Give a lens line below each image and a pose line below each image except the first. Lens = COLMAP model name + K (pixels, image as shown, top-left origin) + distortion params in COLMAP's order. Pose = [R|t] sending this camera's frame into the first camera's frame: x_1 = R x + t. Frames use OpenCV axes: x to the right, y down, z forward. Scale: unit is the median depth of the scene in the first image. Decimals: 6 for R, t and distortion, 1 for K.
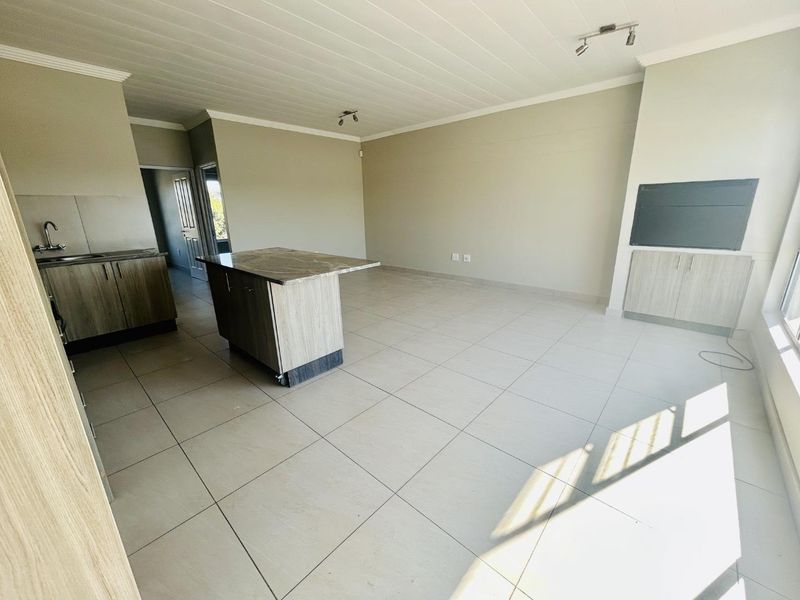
lens RADIAL K [[321.0, 0, 400.0], [0, 321.0, 300.0], [0, 0, 1]] dist [-0.001868, 0.000066]
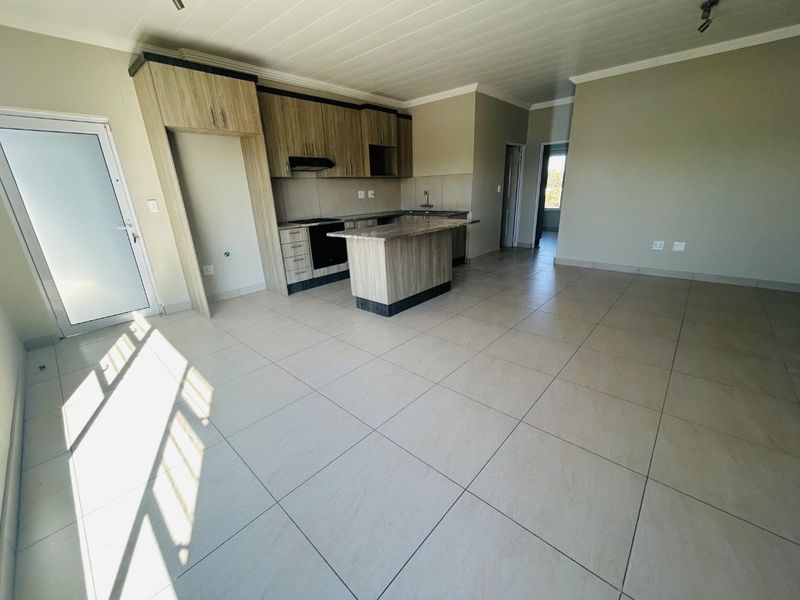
lens RADIAL K [[321.0, 0, 400.0], [0, 321.0, 300.0], [0, 0, 1]] dist [-0.001868, 0.000066]
pose [[0.003555, 0.342581, -0.939481, 1.367766], [-0.244605, 0.911246, 0.331360, -0.401422], [0.969616, 0.228623, 0.087037, 1.351732]]
